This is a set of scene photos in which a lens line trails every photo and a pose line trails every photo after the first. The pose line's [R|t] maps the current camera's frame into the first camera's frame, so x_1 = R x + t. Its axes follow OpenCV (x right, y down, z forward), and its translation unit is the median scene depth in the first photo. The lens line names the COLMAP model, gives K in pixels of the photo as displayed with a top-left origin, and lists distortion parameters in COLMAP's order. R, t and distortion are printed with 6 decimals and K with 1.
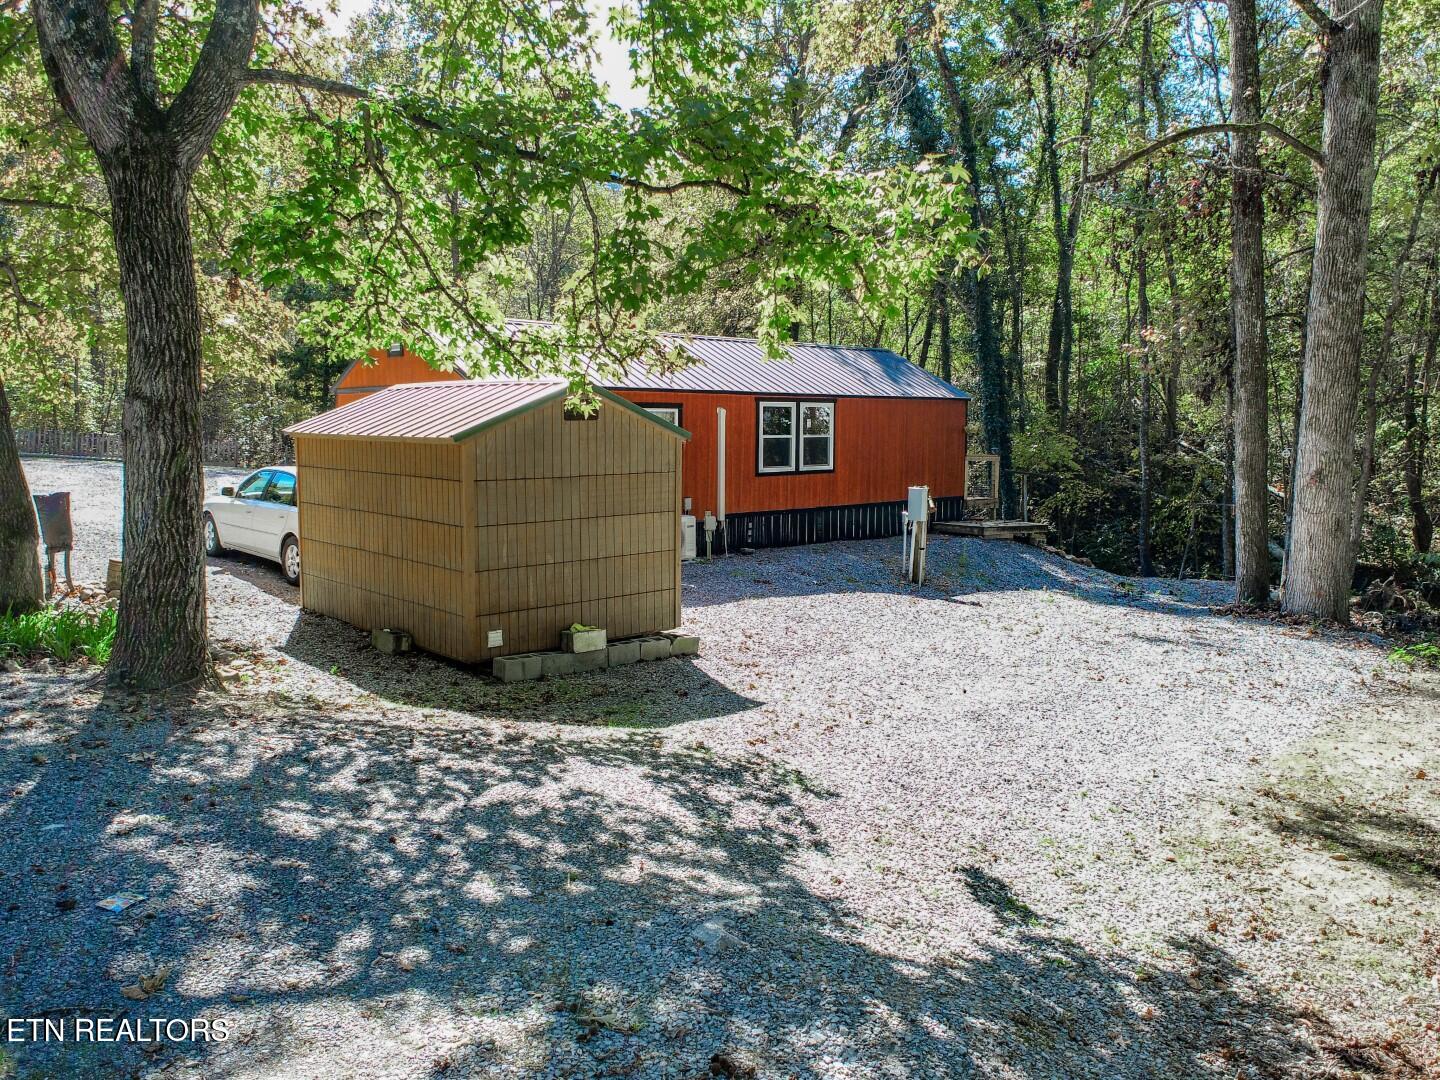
lens RADIAL K [[1099.7, 0, 720.0], [0, 1099.7, 540.0], [0, 0, 1]] dist [-0.020360, 0.008198]
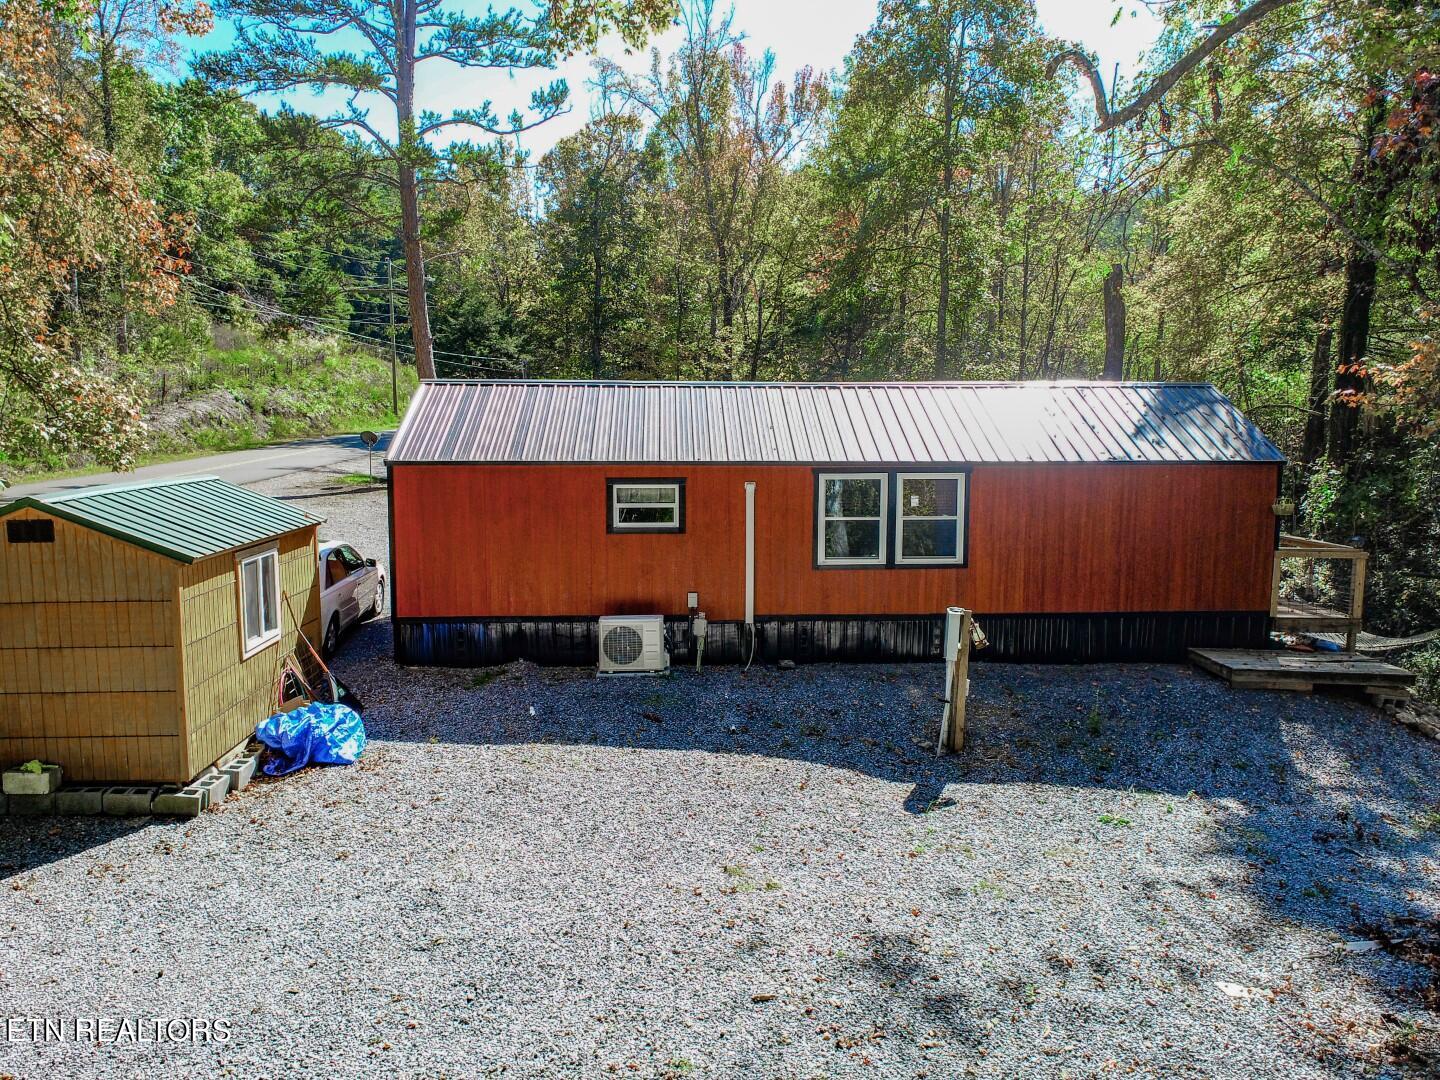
lens RADIAL K [[1099.7, 0, 720.0], [0, 1099.7, 540.0], [0, 0, 1]] dist [-0.020360, 0.008198]
pose [[0.764082, 0.071412, -0.641154, 0.470948], [-0.070630, 0.997140, 0.026889, -0.092559], [0.641241, 0.024739, 0.766941, 0.348844]]
